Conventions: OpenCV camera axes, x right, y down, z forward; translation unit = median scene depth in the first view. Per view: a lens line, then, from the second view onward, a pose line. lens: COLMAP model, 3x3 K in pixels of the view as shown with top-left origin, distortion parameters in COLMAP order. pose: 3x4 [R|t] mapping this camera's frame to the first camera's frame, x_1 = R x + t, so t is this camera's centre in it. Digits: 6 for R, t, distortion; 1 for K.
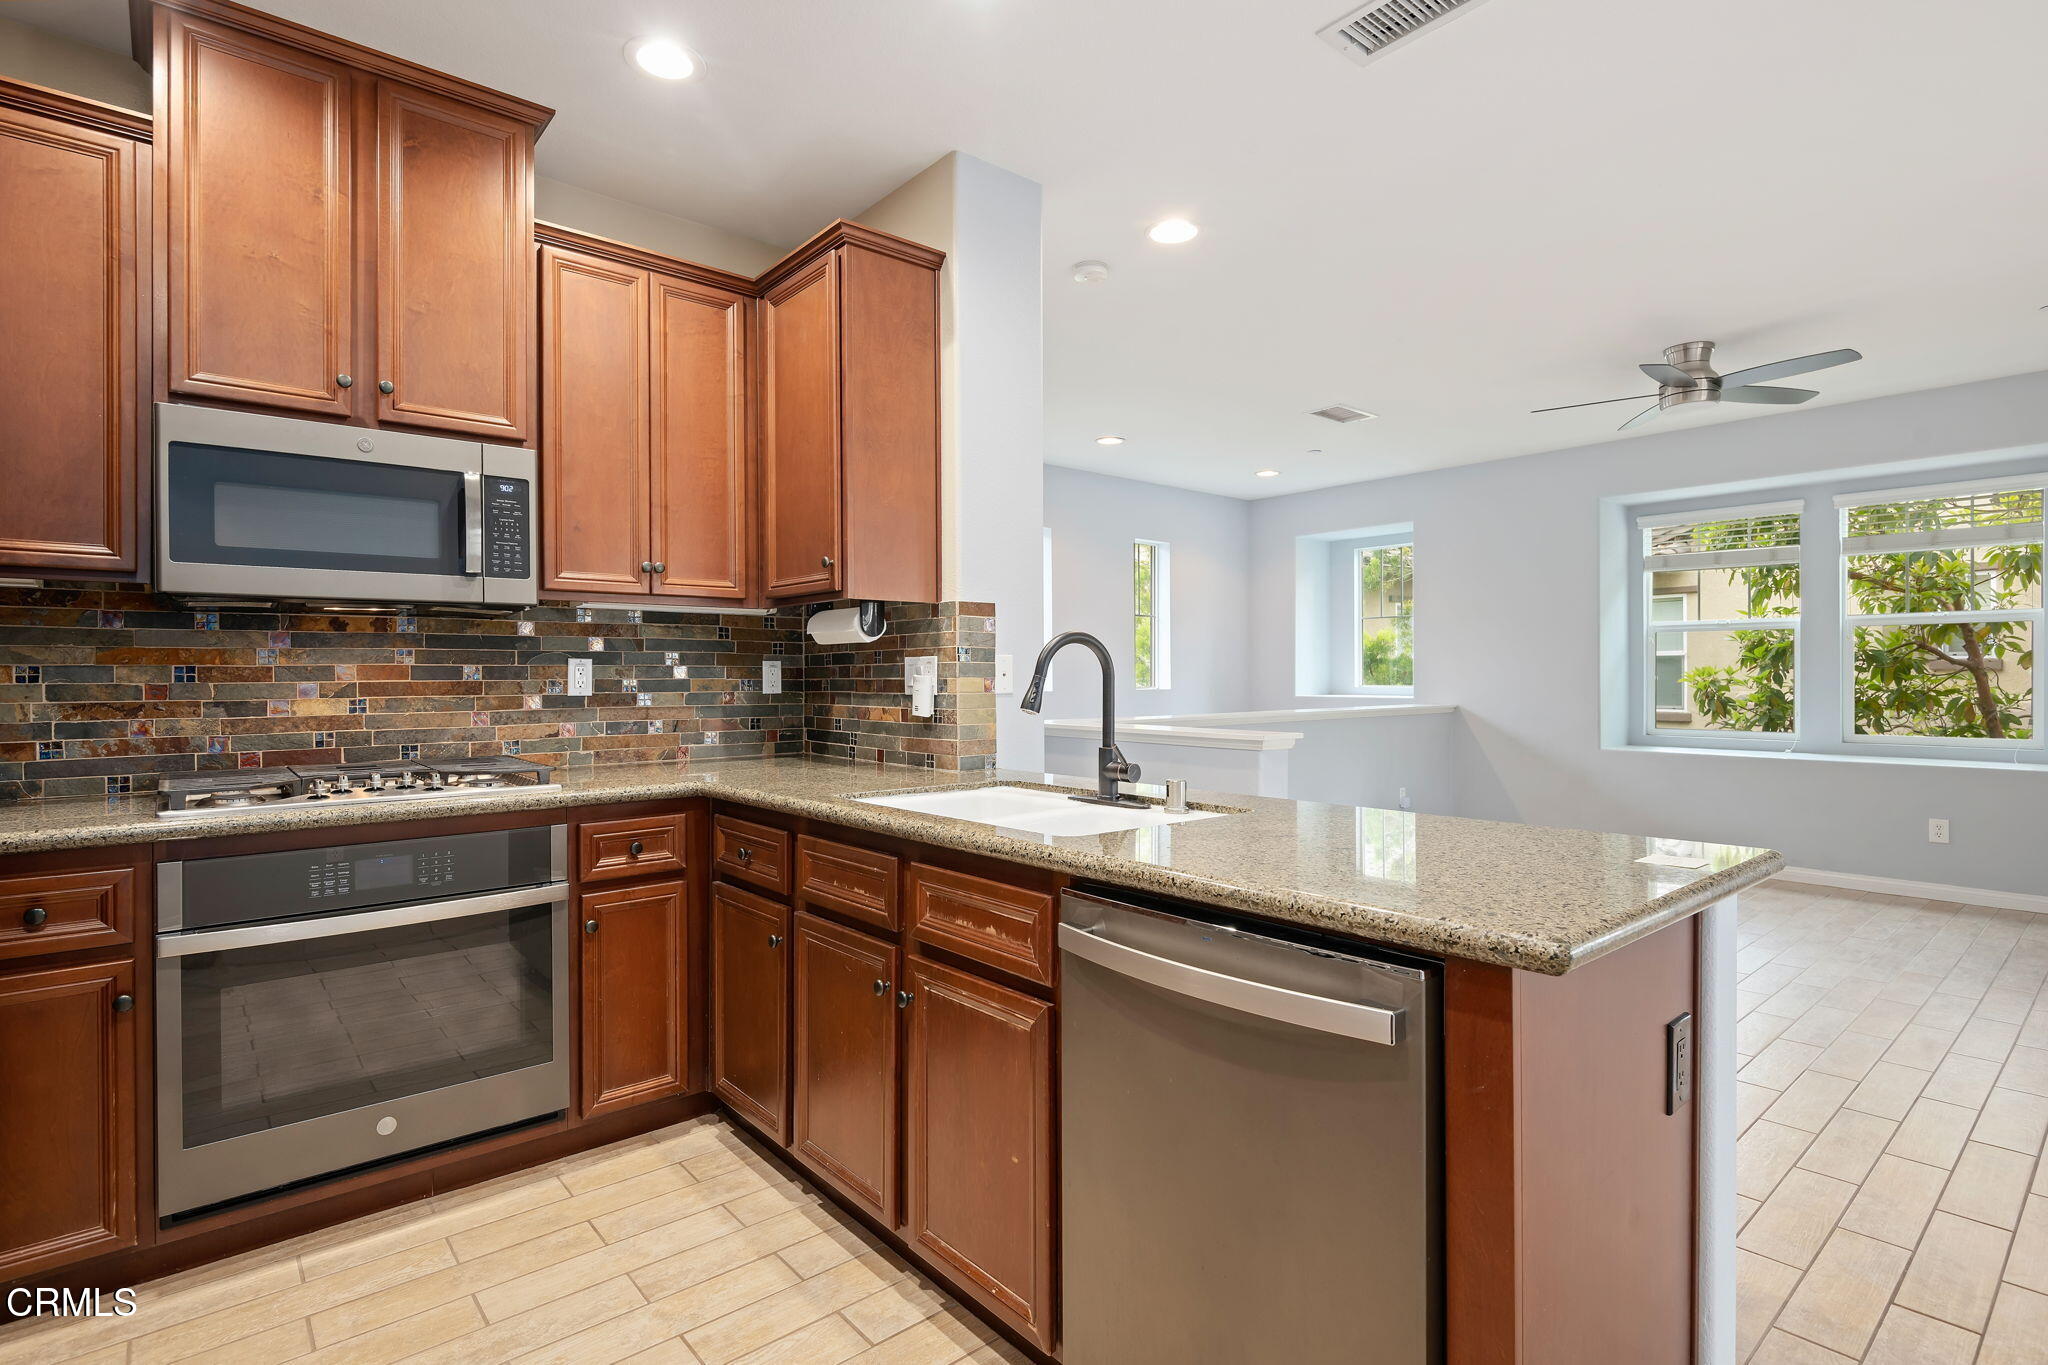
lens RADIAL K [[992.8, 0, 1030.3], [0, 992.8, 671.8], [0, 0, 1]] dist [0.003772, 0.000122]
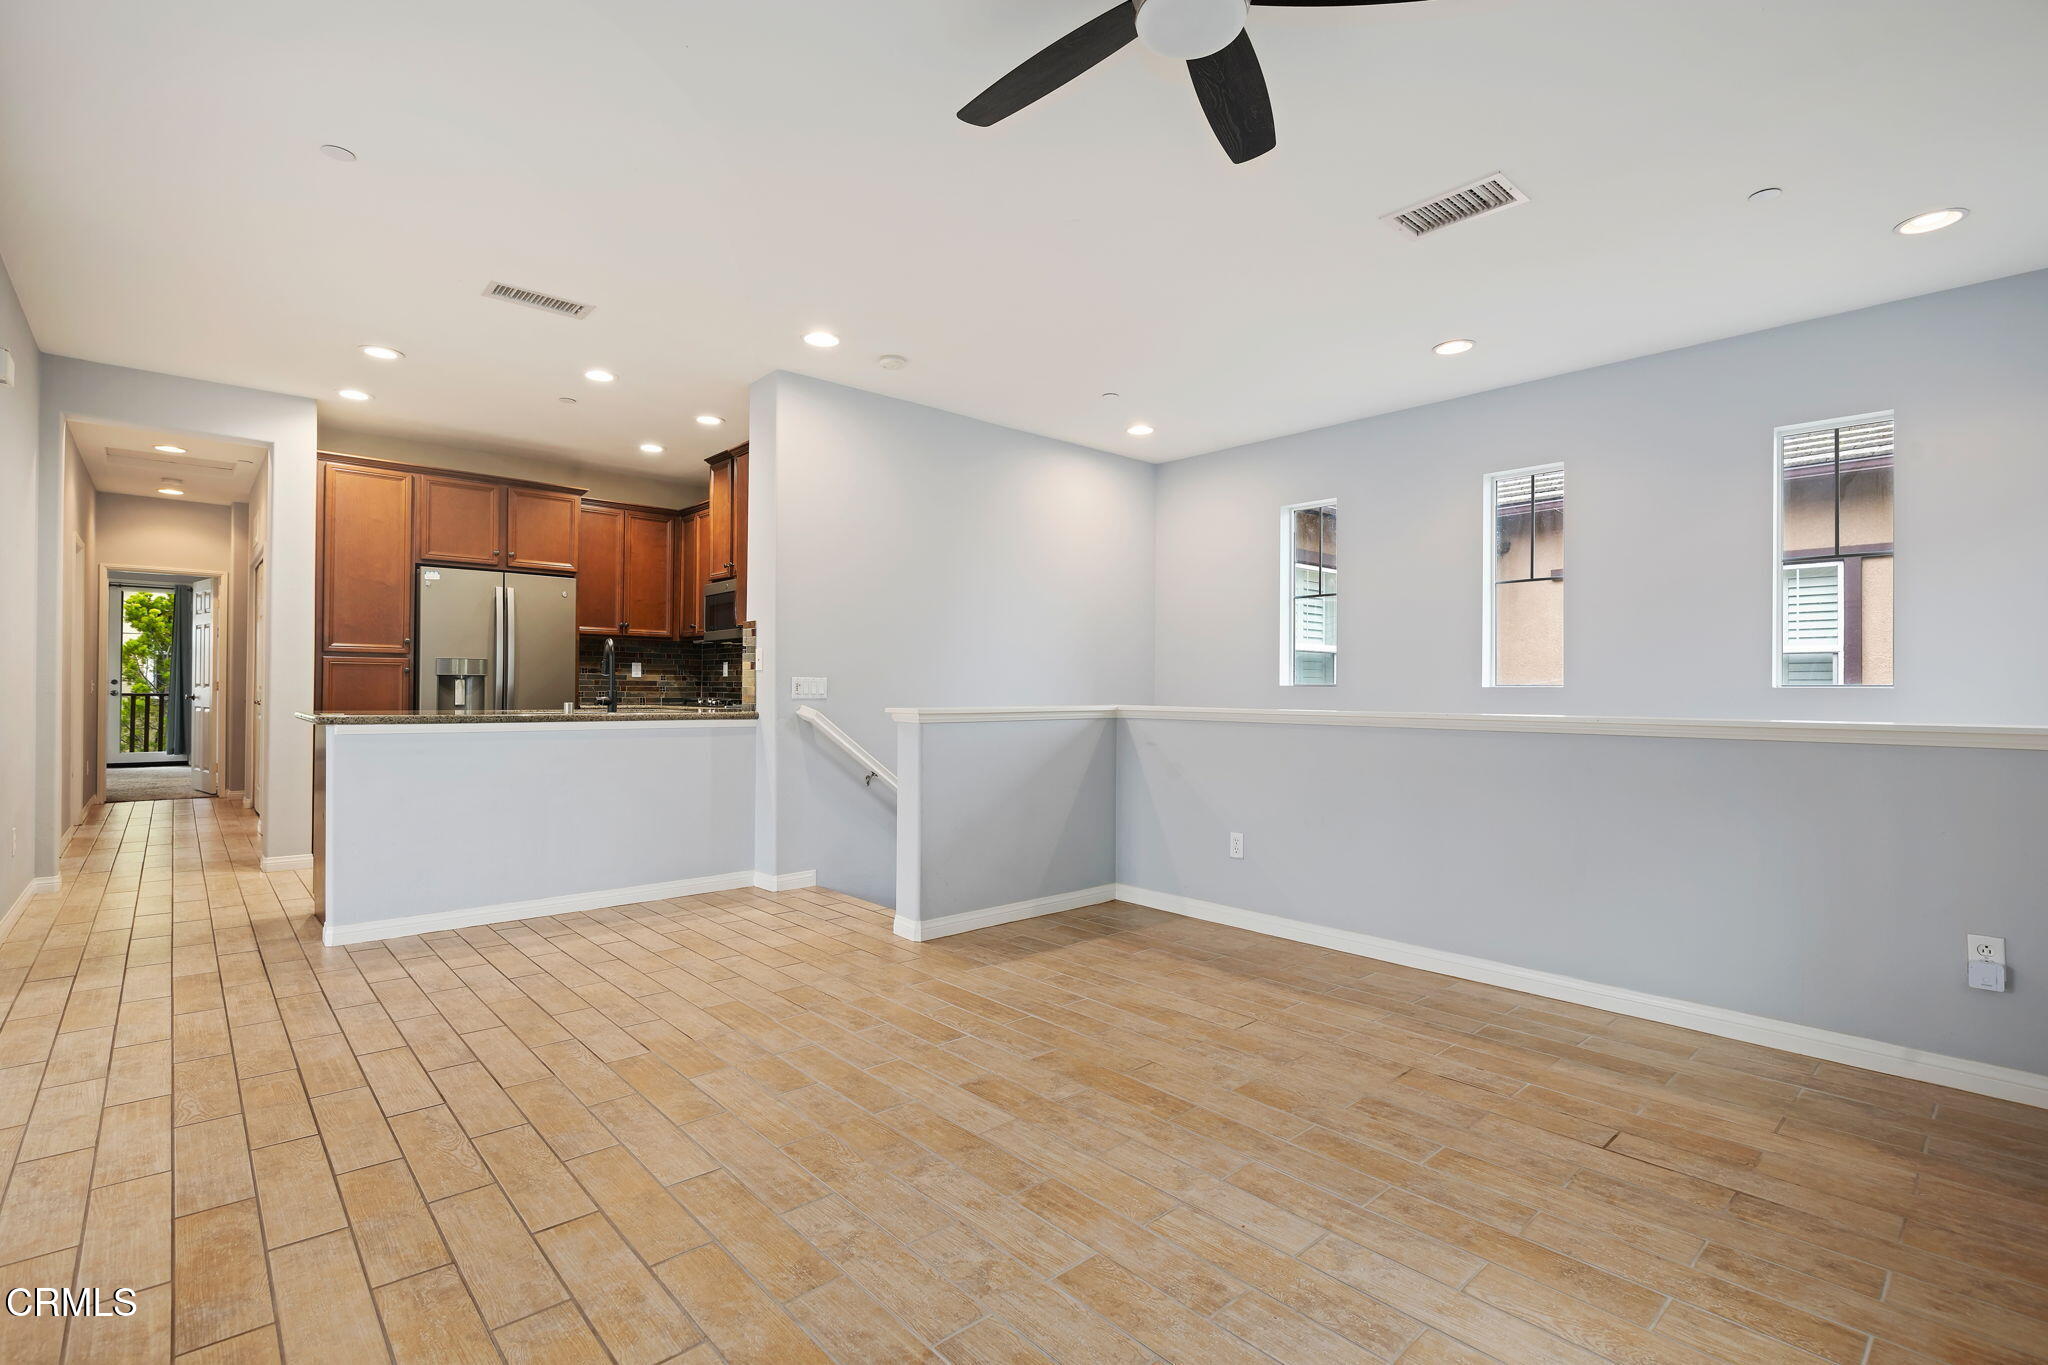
lens RADIAL K [[938.6, 0, 1027.2], [0, 938.6, 681.4], [0, 0, 1]] dist [-0.001514, -0.000527]
pose [[0.031296, -0.004531, -0.999500, 0.869100], [-0.003824, 0.999982, -0.004653, 0.024559], [0.999503, 0.003967, 0.031278, 0.741397]]
